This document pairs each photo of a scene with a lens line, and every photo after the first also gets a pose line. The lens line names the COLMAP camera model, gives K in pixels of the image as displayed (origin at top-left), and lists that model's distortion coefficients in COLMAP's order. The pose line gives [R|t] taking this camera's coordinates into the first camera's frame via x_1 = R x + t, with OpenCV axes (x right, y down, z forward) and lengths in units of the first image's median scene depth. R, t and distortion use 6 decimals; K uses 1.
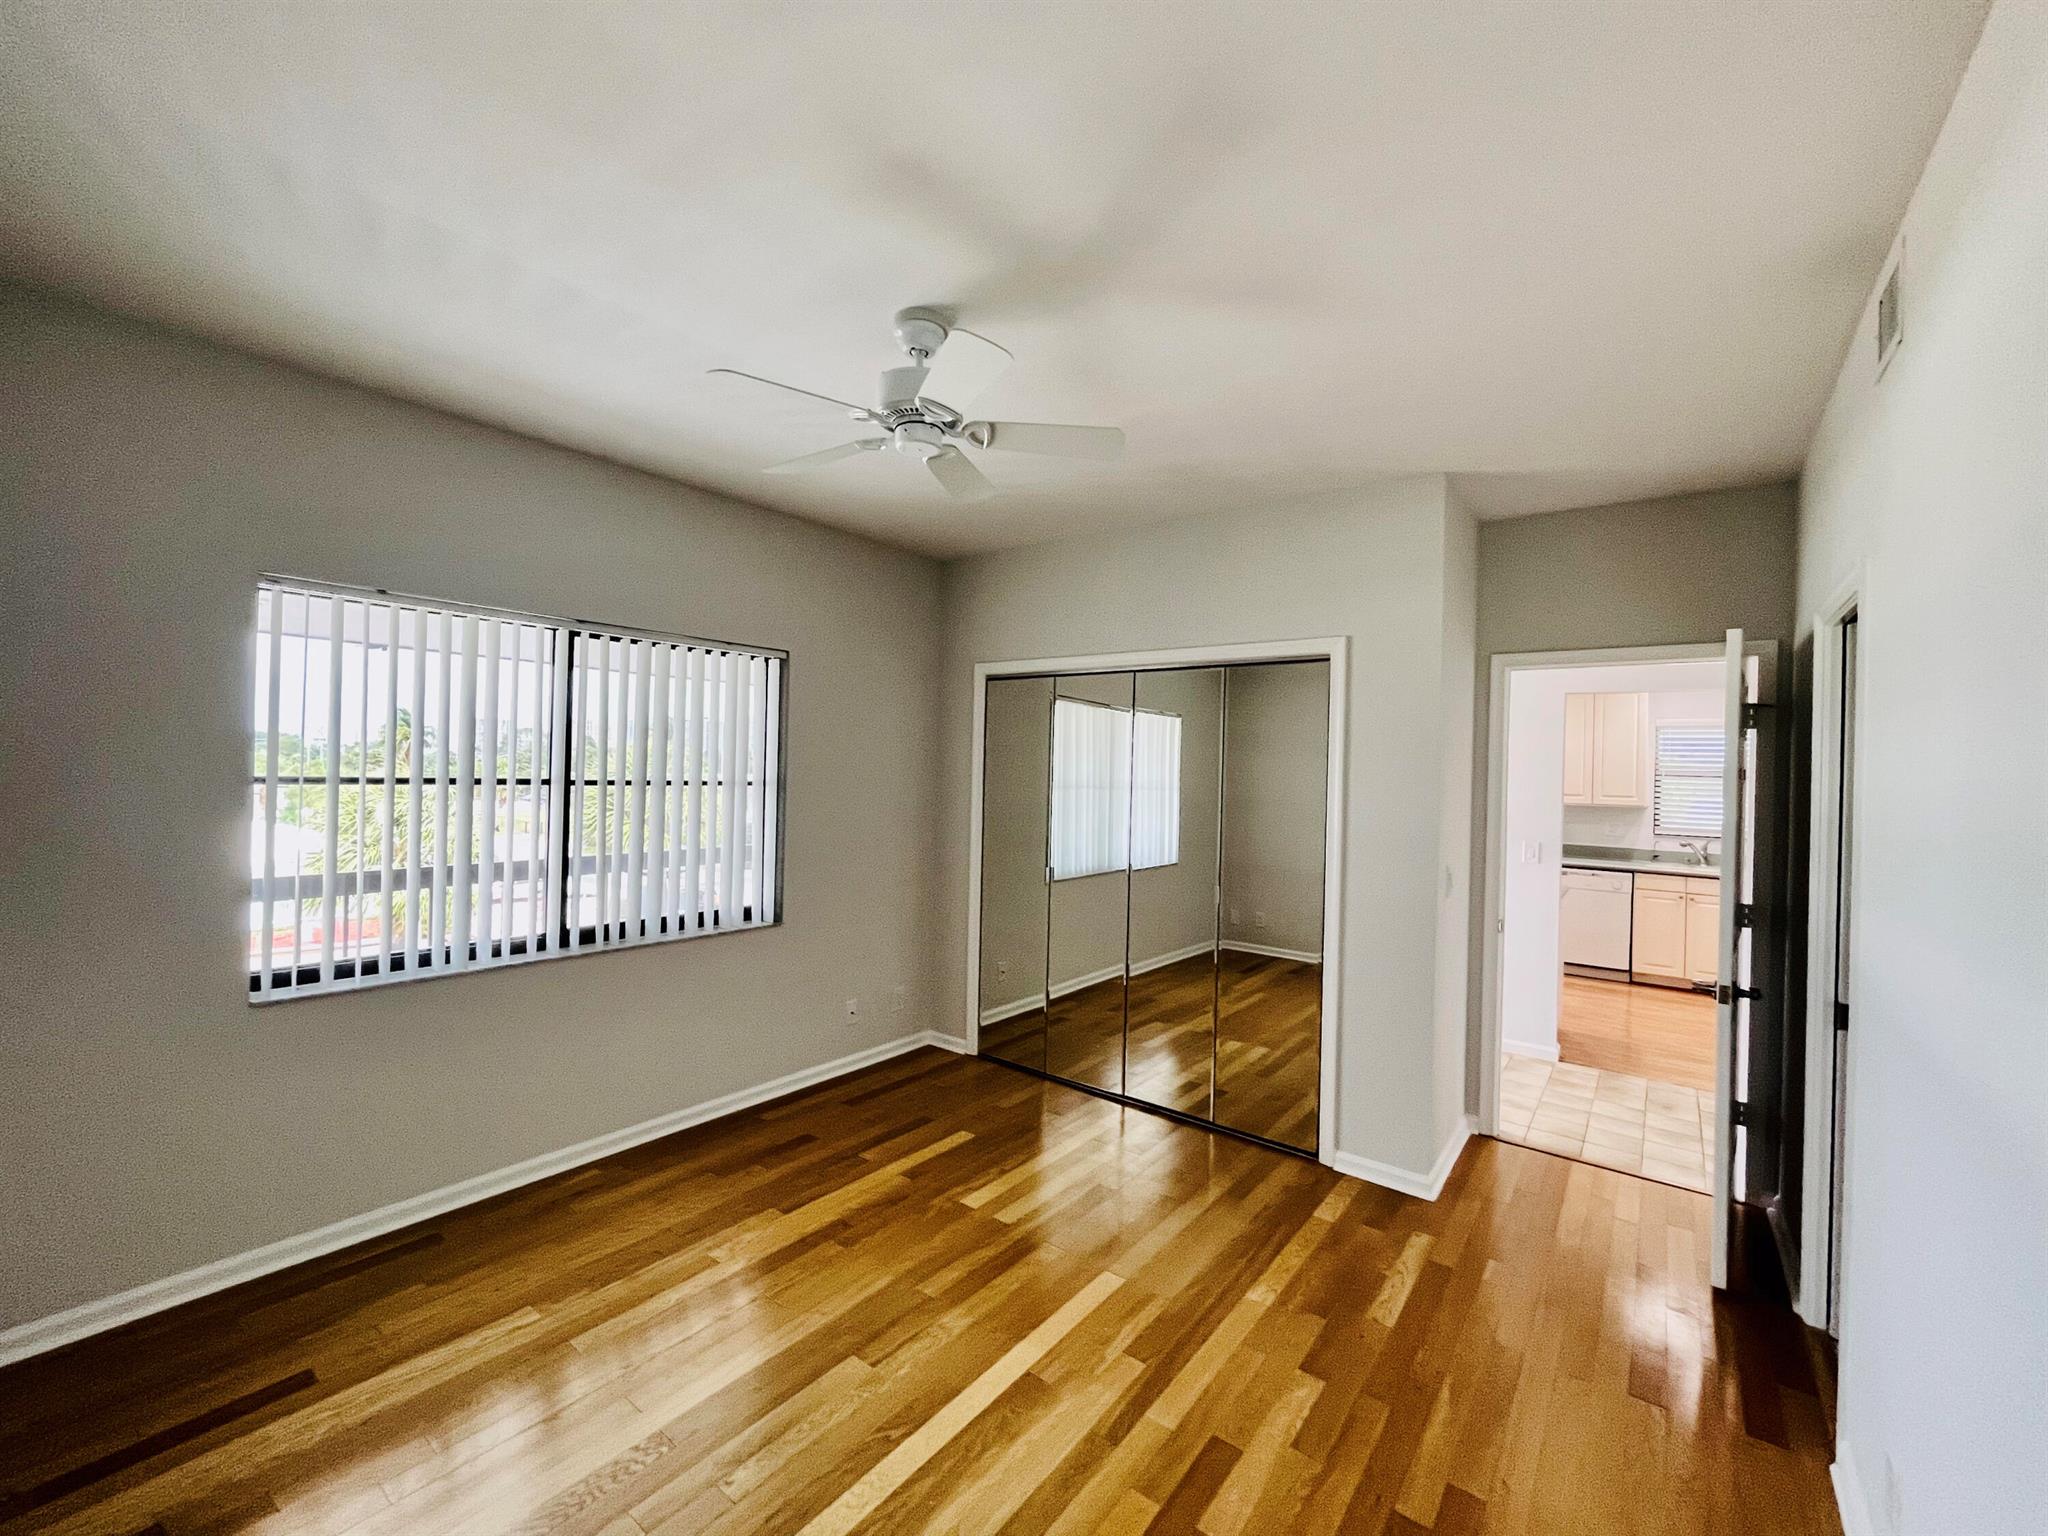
lens RADIAL K [[834.9, 0, 1018.6], [0, 834.9, 768.8], [0, 0, 1]] dist [-0.003190, 0.000447]
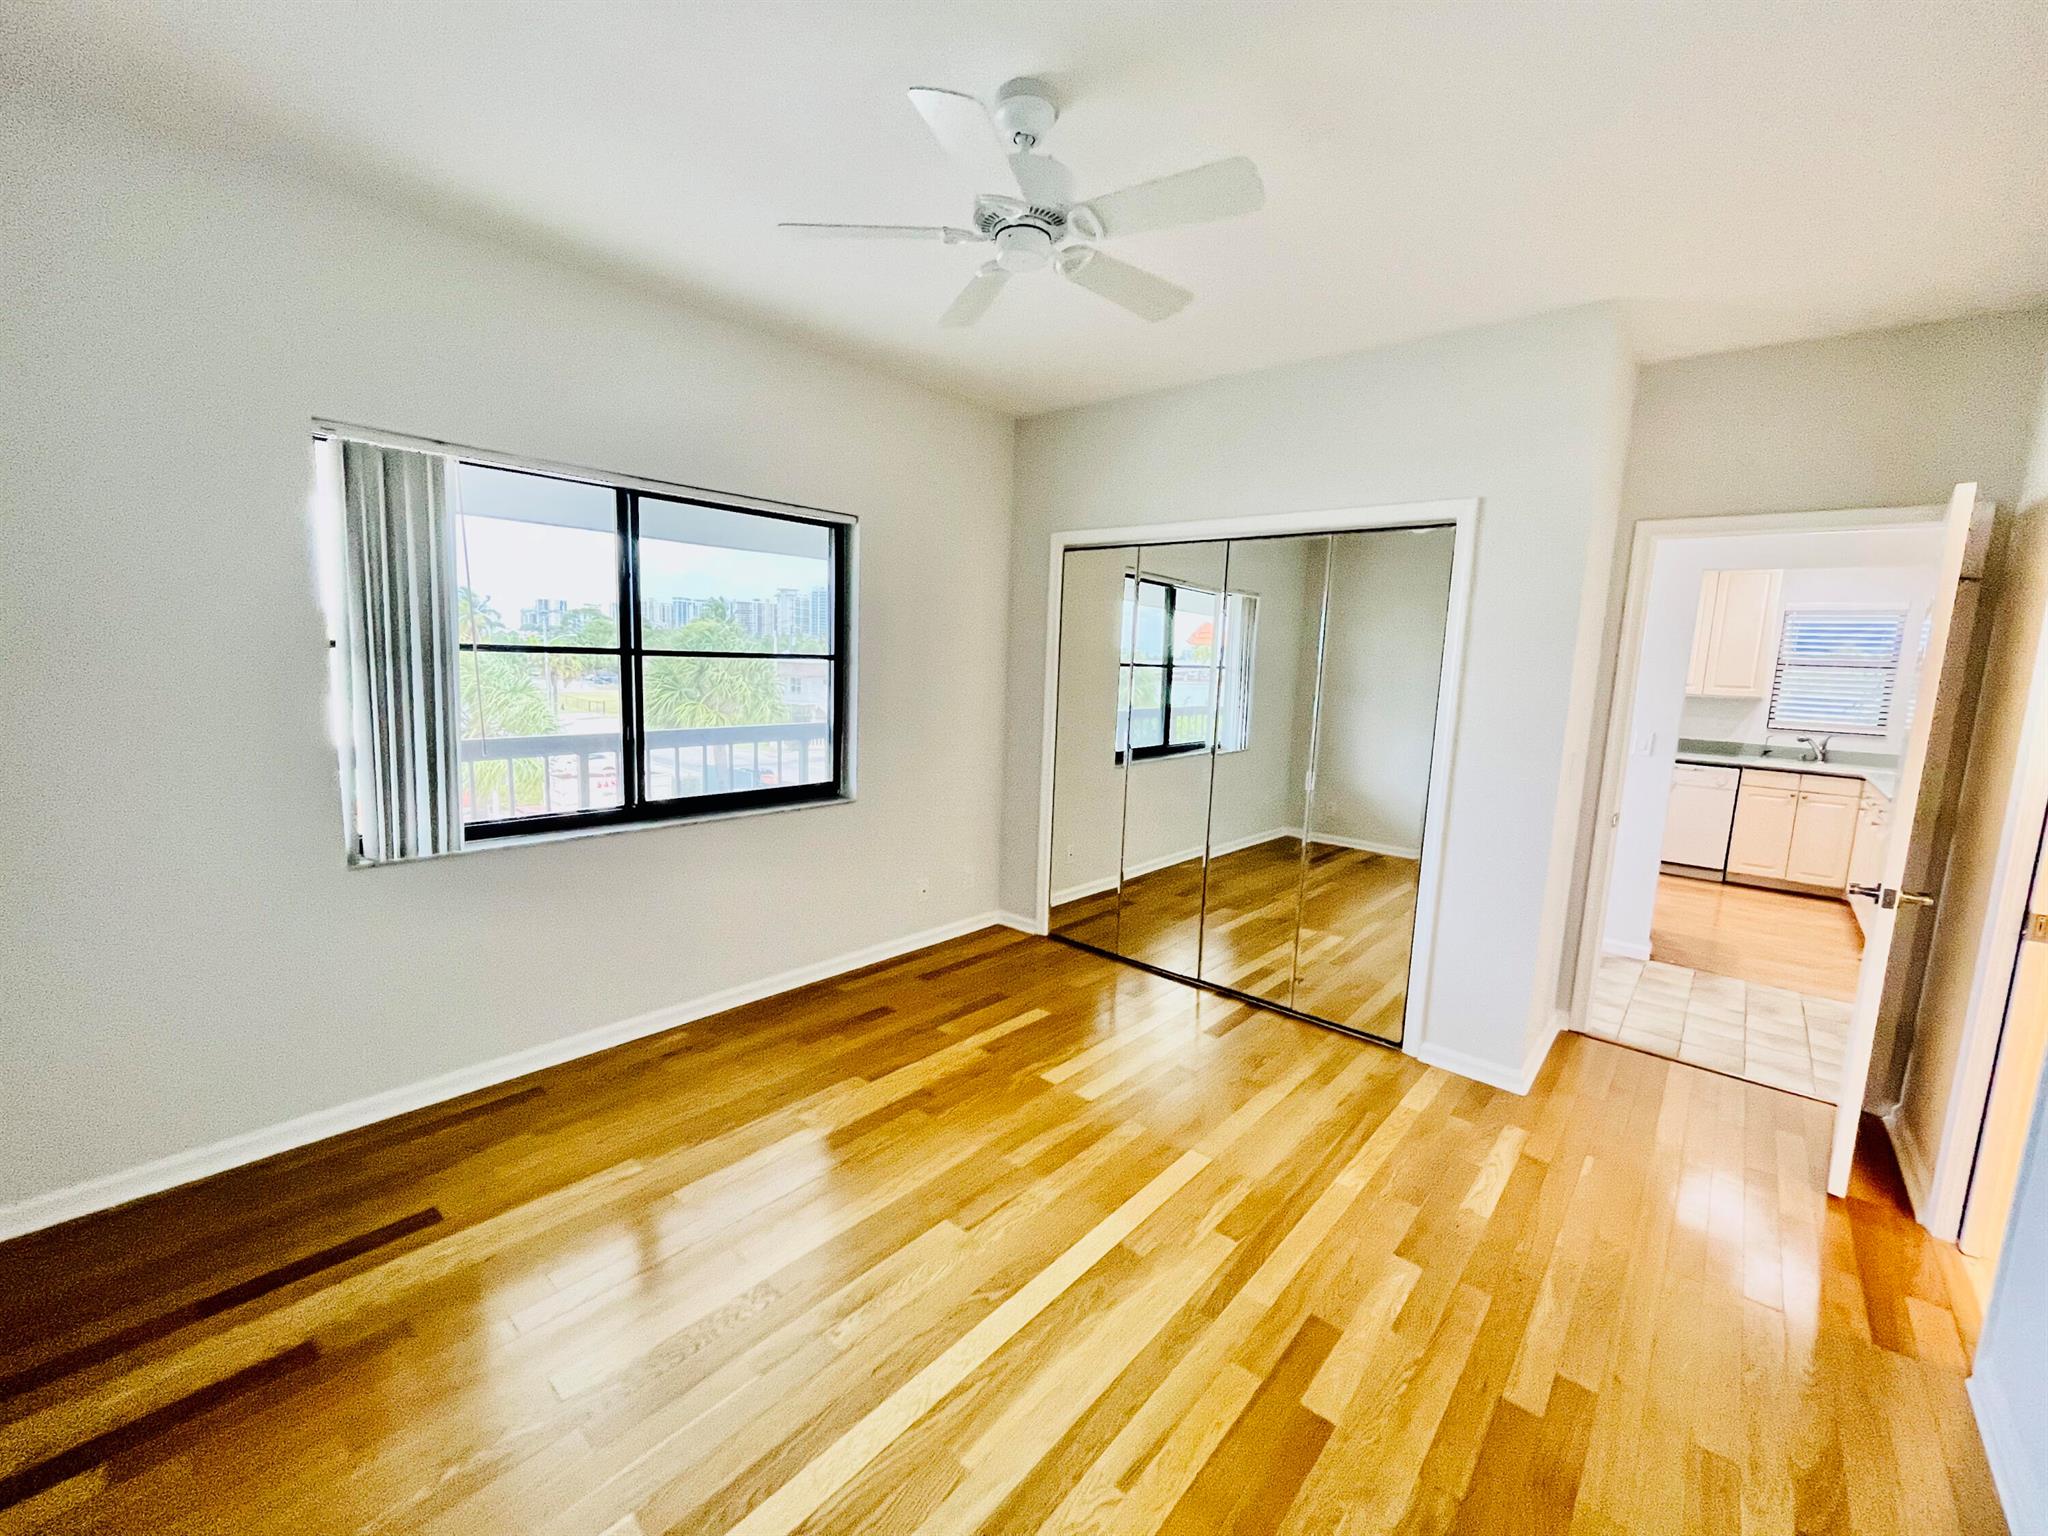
lens RADIAL K [[836.9, 0, 1021.2], [0, 836.9, 768.2], [0, 0, 1]] dist [-0.002752, -0.000123]
pose [[0.998438, 0.020636, -0.051917, -0.047905], [-0.013377, 0.990554, 0.136466, 0.013886], [0.054243, -0.135559, 0.989283, 0.052495]]
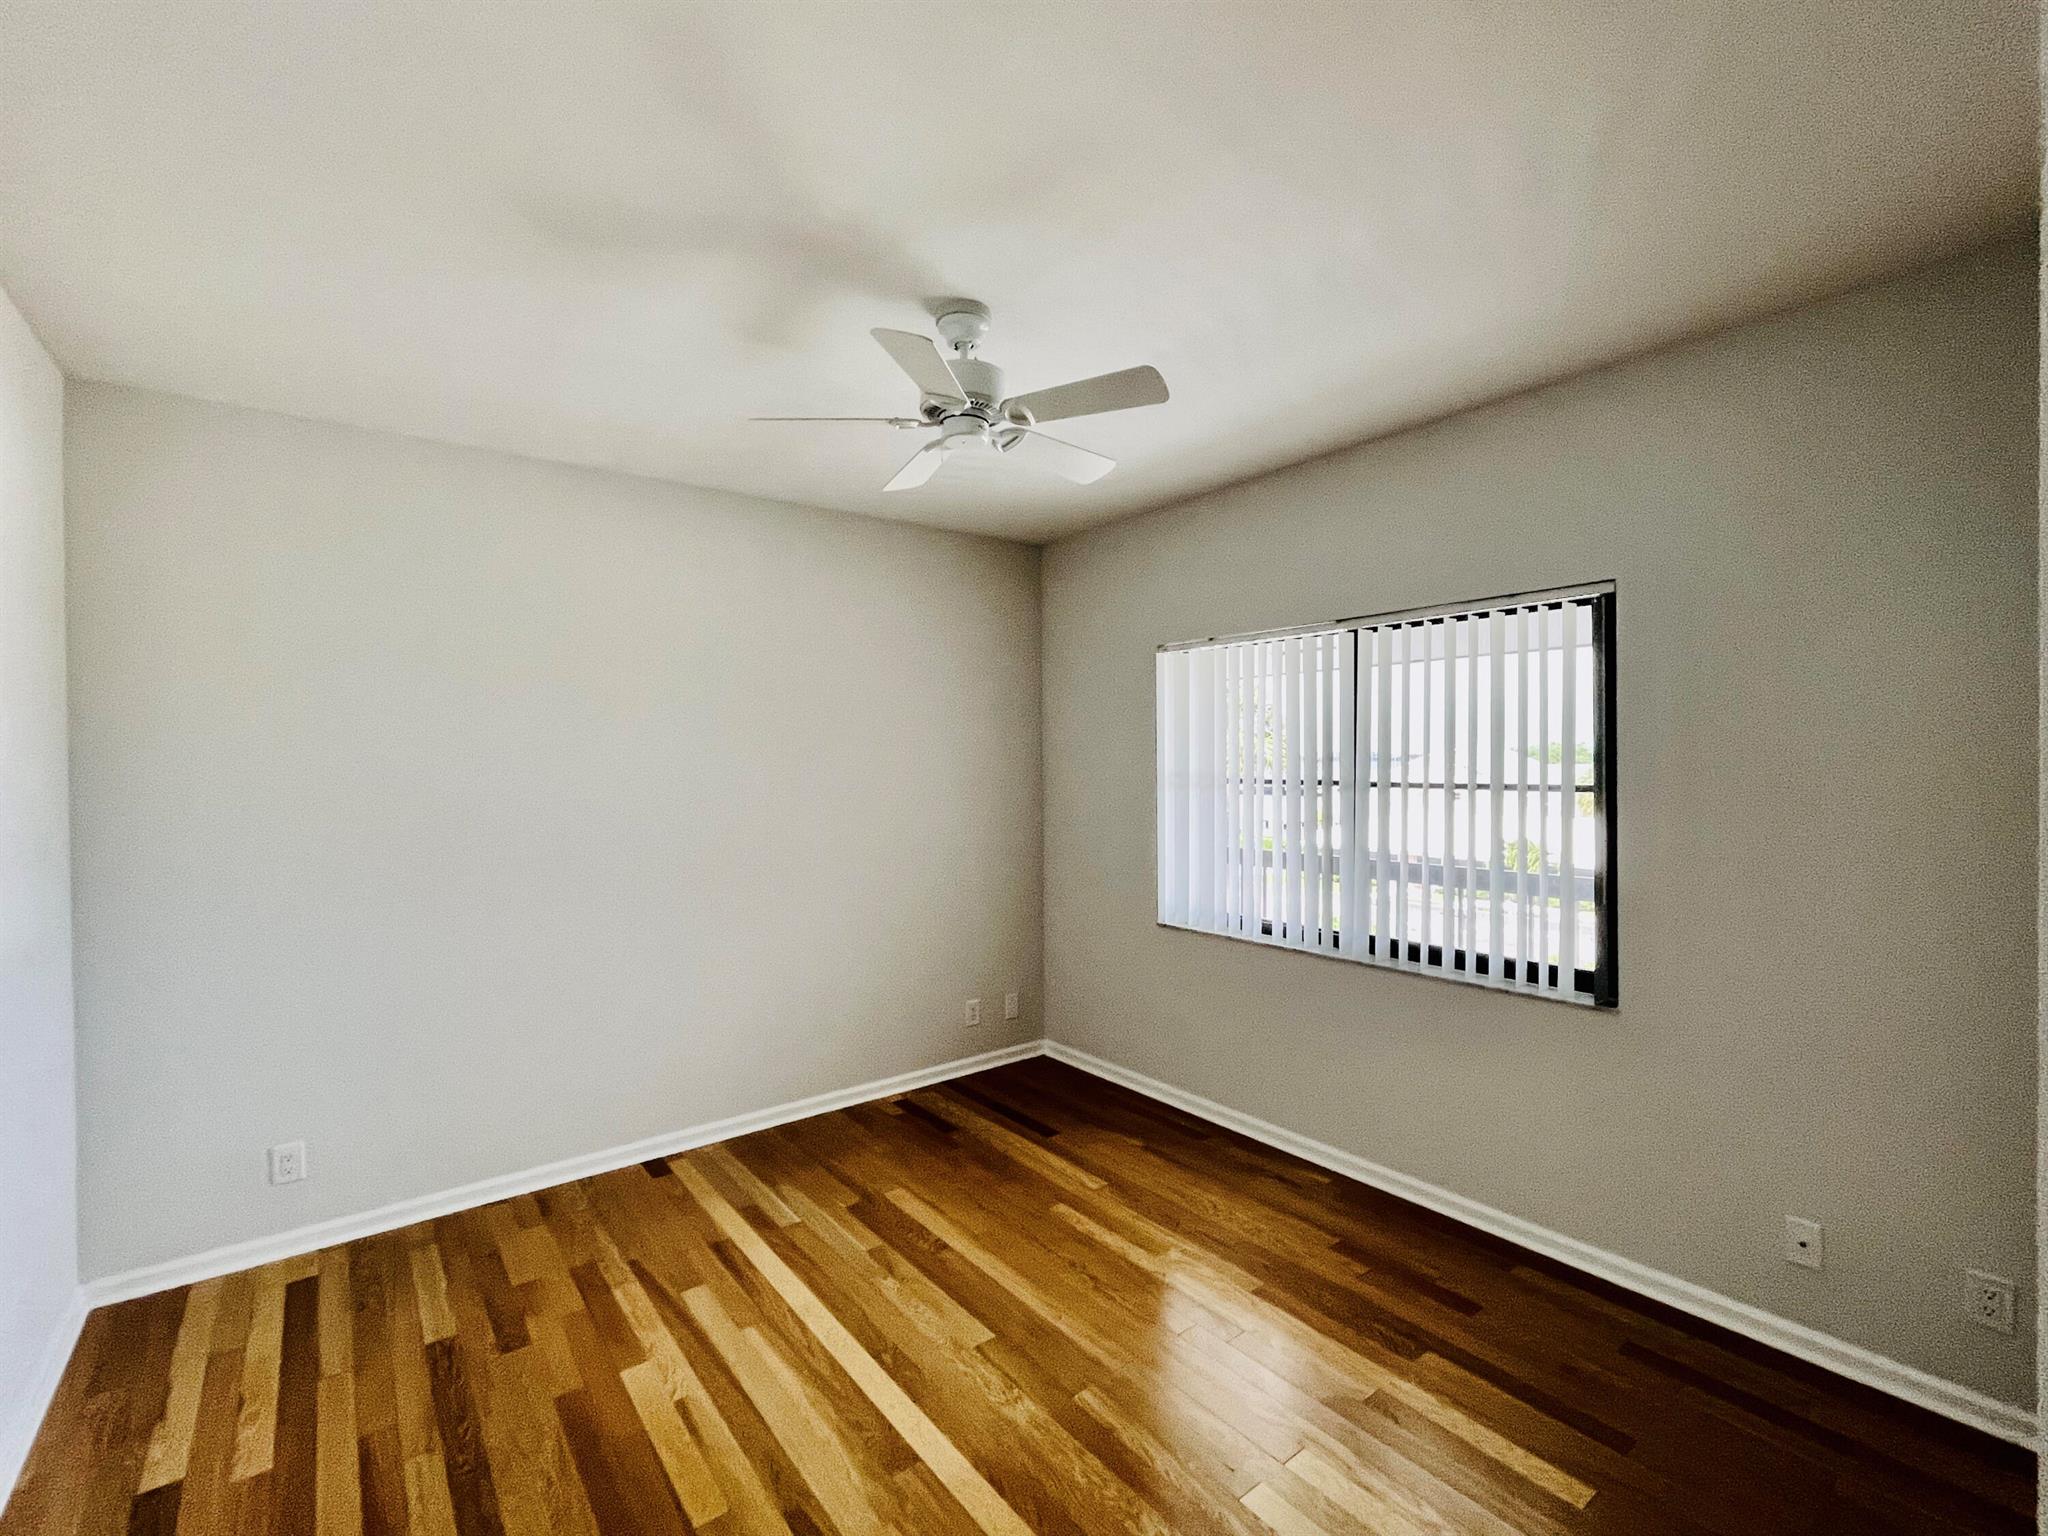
lens RADIAL K [[901.8, 0, 1024.0], [0, 901.8, 768.0], [0, 0, 1]] dist [-0.033139, 0.000024]
pose [[-0.247296, -0.021090, -0.968711, 0.622038], [-0.009296, 0.999769, -0.019393, 0.023128], [0.968895, 0.004209, -0.247434, 0.941707]]
